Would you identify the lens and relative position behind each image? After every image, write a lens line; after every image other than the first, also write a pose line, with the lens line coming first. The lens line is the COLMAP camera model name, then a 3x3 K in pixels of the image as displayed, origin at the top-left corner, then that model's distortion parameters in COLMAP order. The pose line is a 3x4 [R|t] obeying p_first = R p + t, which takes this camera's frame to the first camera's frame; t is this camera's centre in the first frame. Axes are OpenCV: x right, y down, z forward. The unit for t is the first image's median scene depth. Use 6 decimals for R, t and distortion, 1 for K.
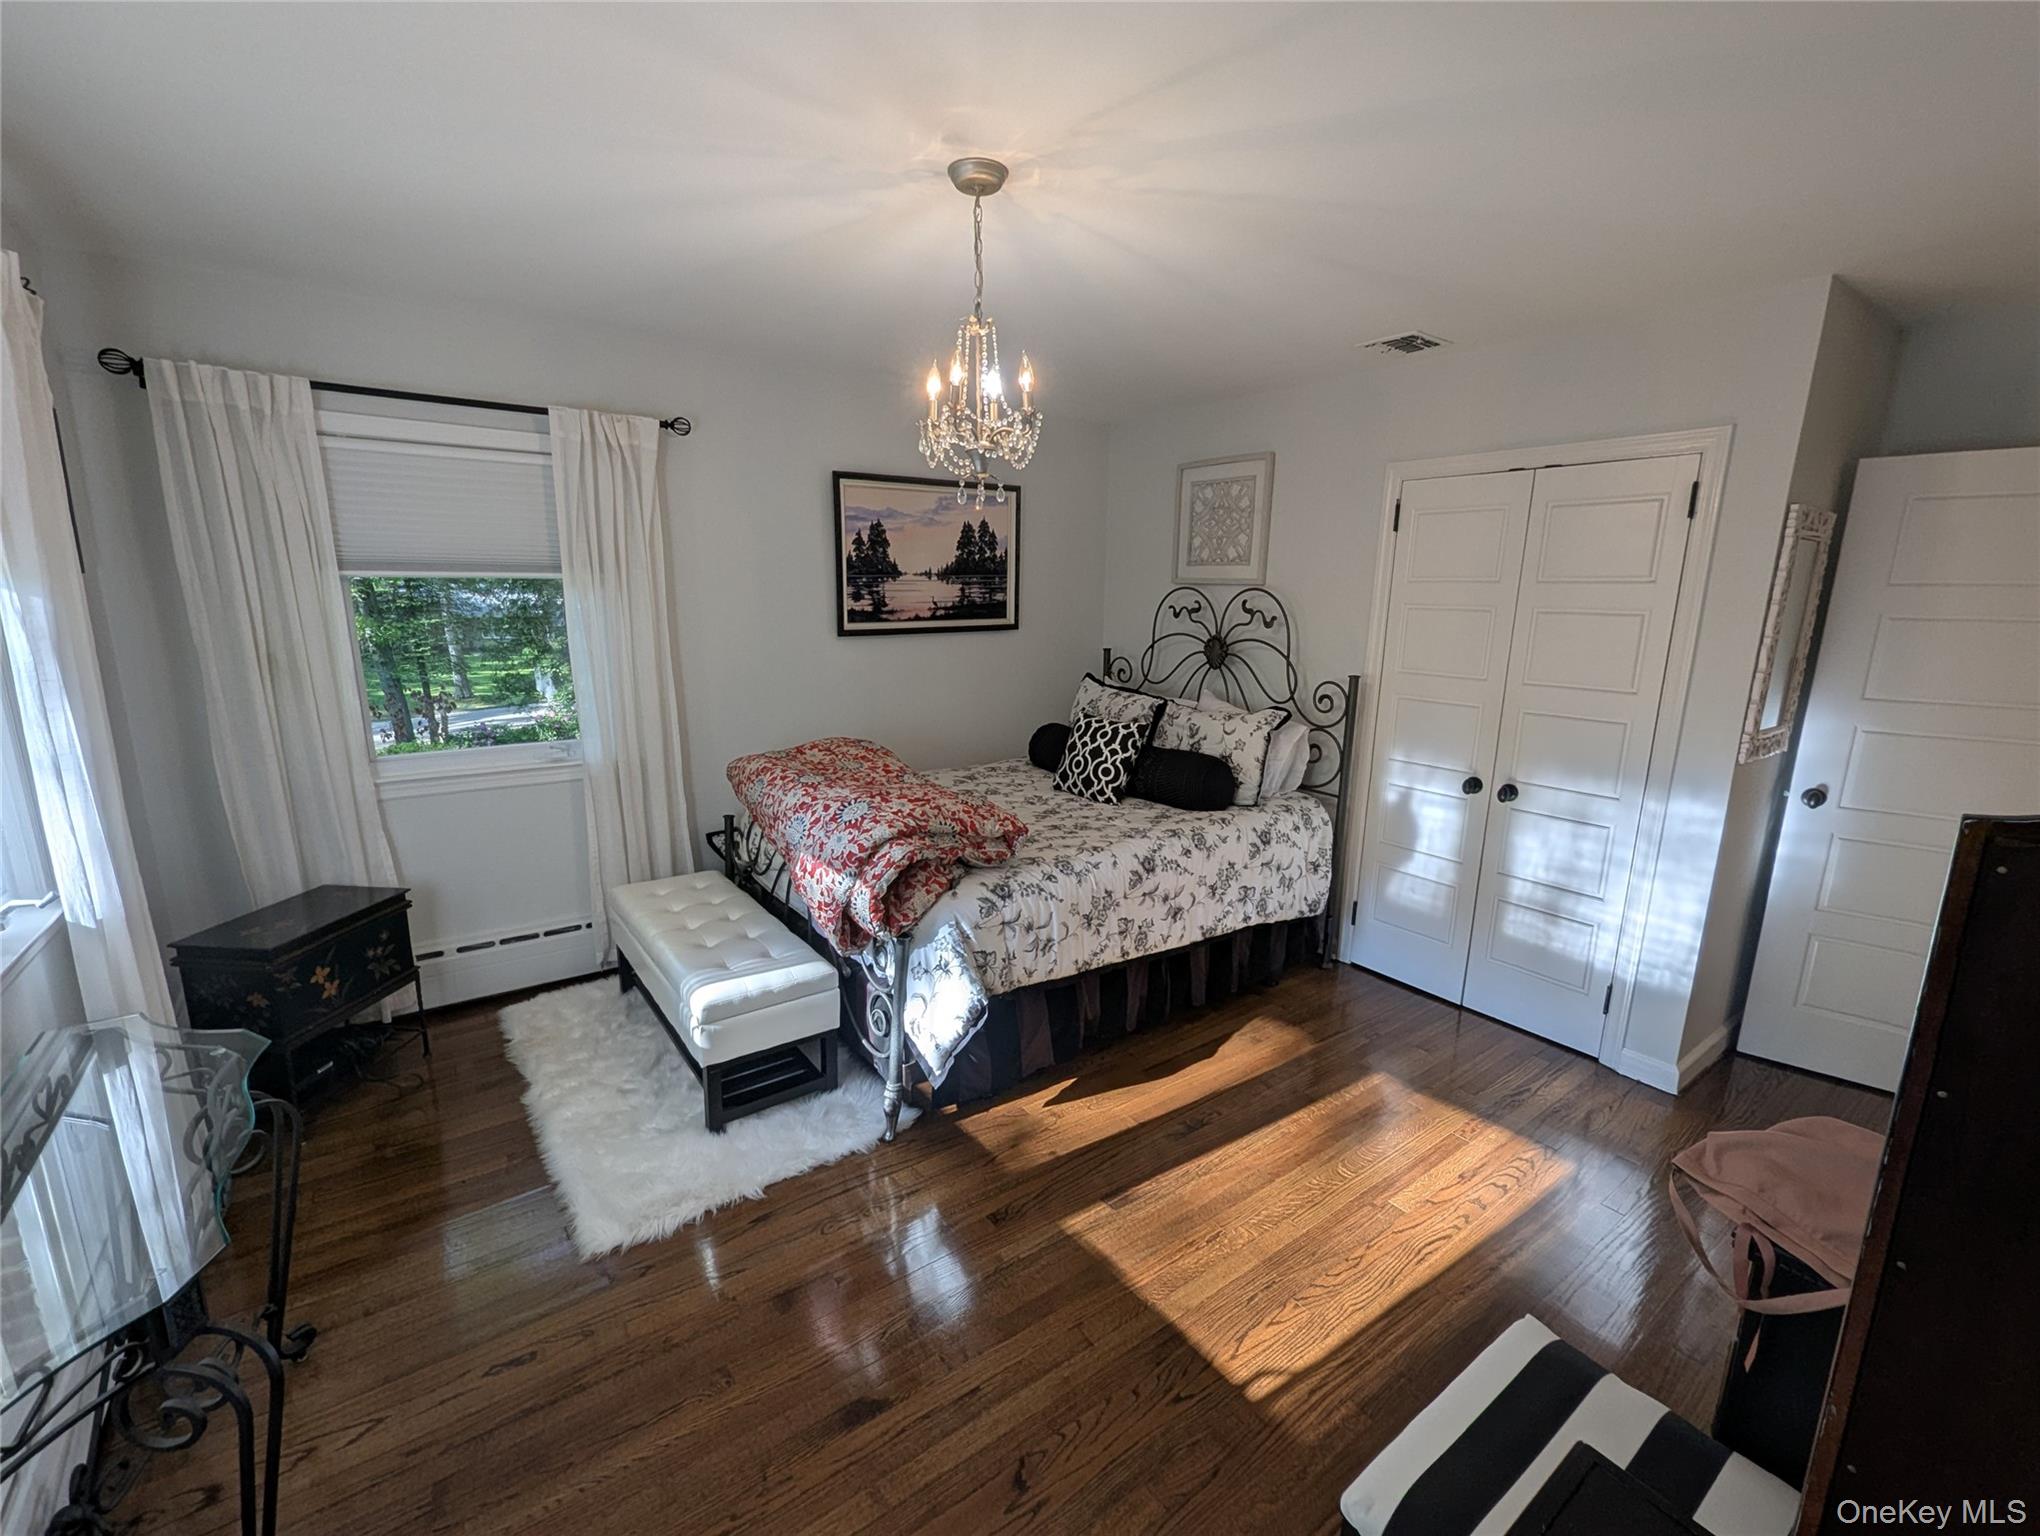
lens RADIAL K [[853.7, 0, 1020.5], [0, 853.7, 768.5], [0, 0, 1]] dist [0.000735, -0.001834]
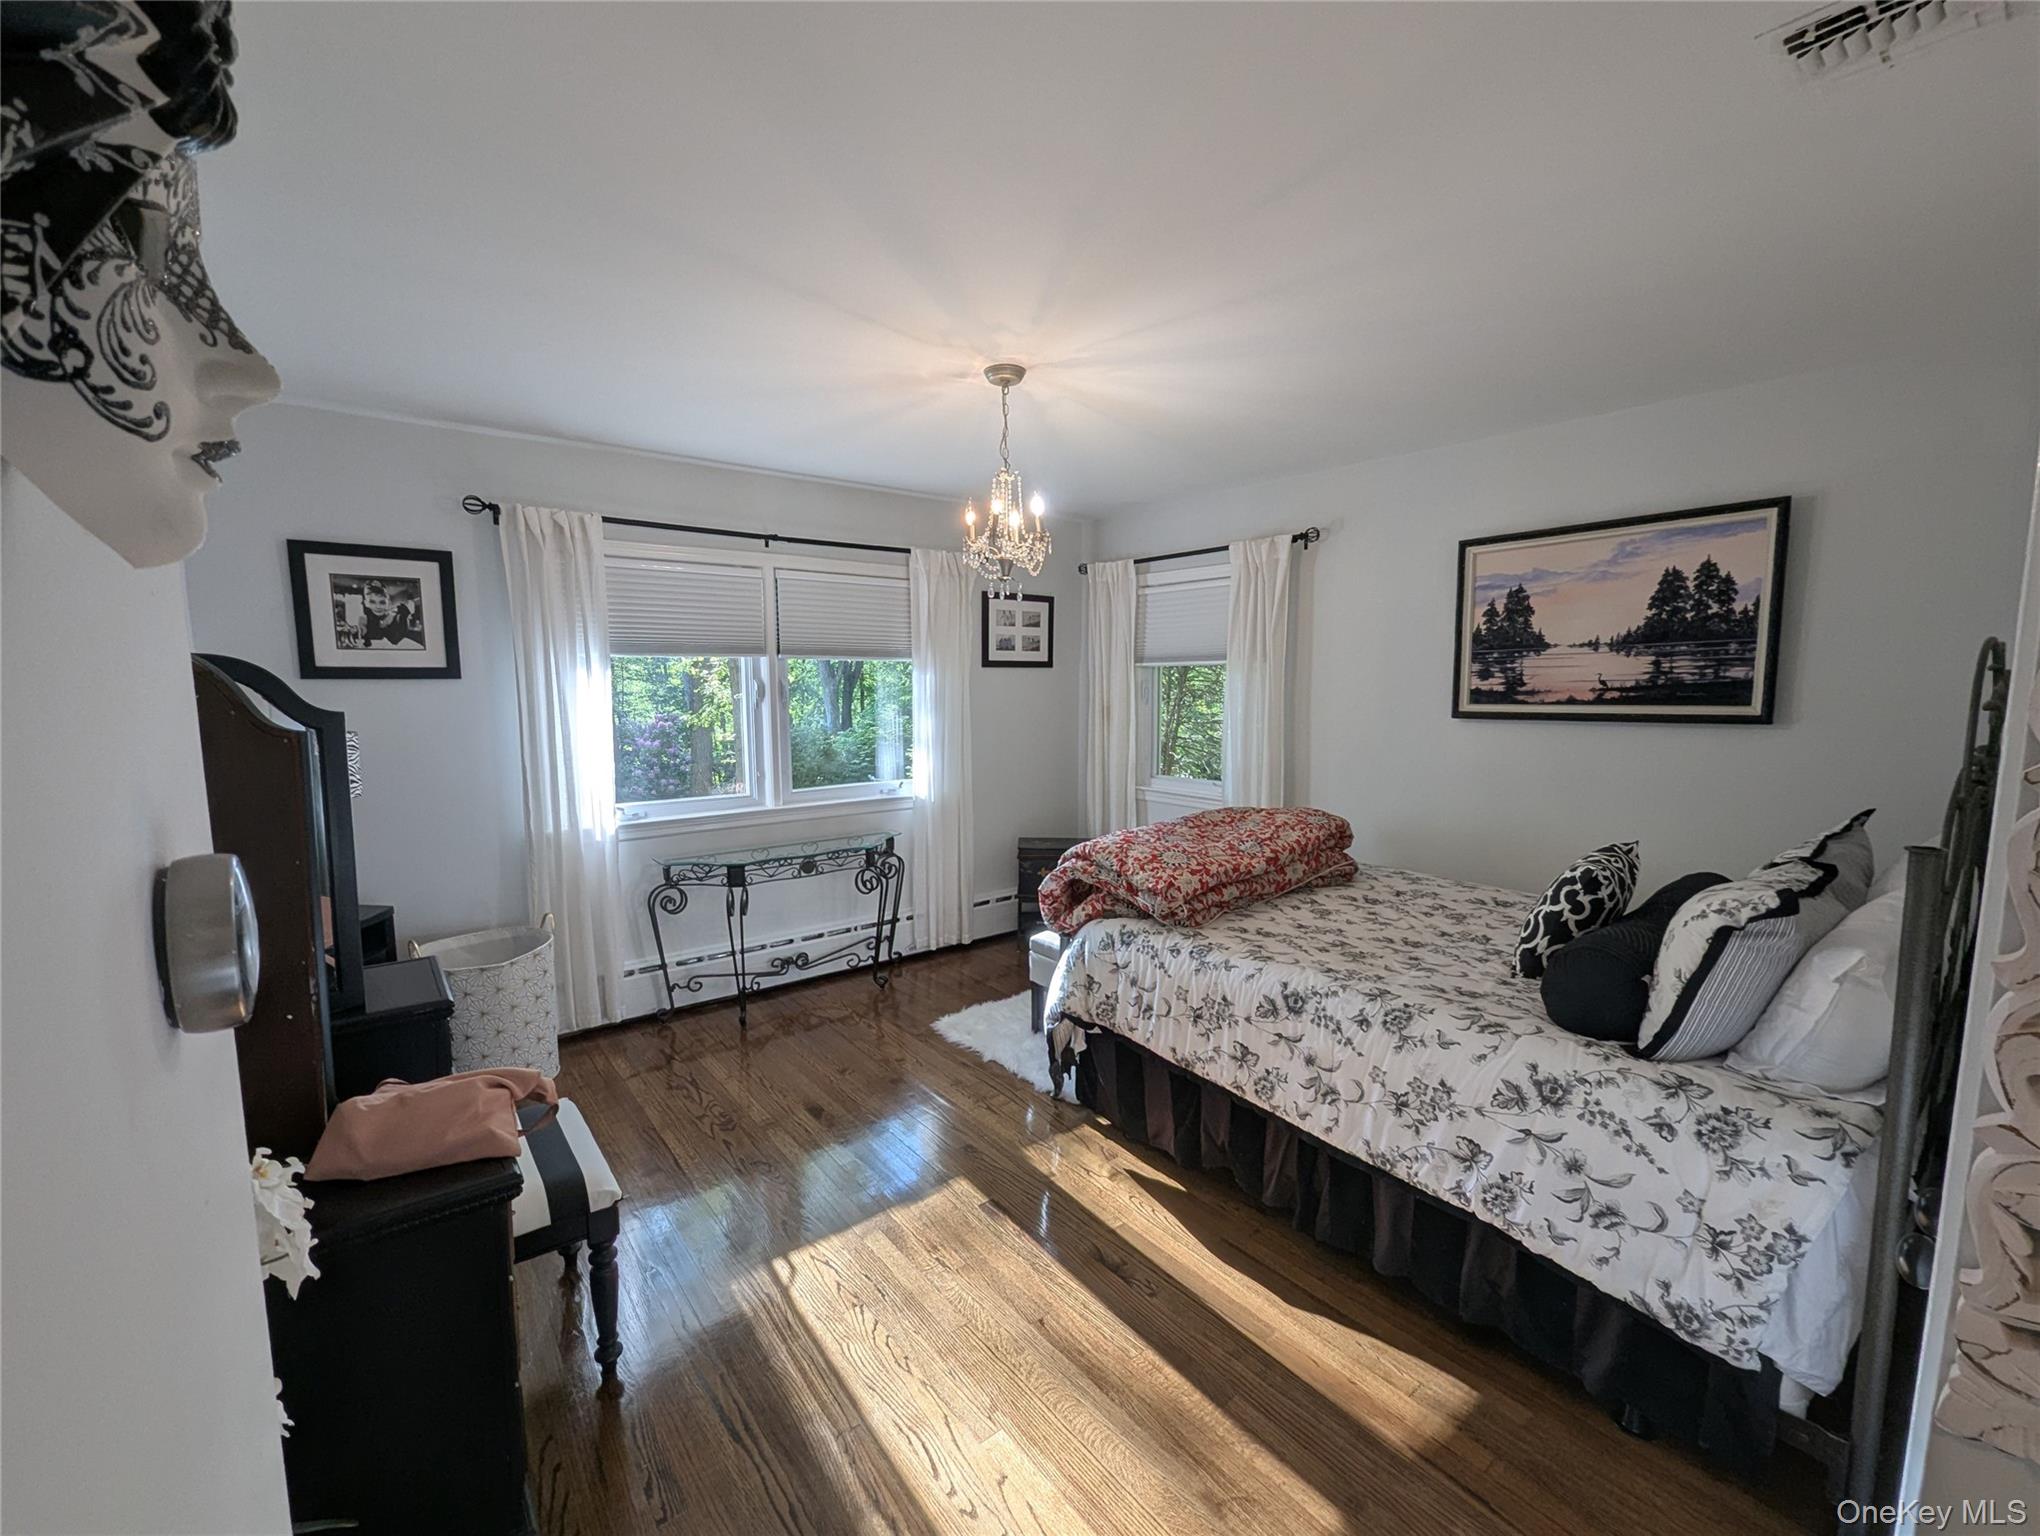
lens RADIAL K [[853.7, 0, 1021.6], [0, 853.7, 770.4], [0, 0, 1]] dist [0.000735, -0.001834]
pose [[0.045105, 0.092124, -0.994725, 0.699842], [-0.205131, 0.975374, 0.081031, -0.082786], [0.977695, 0.200394, 0.062892, 0.523143]]
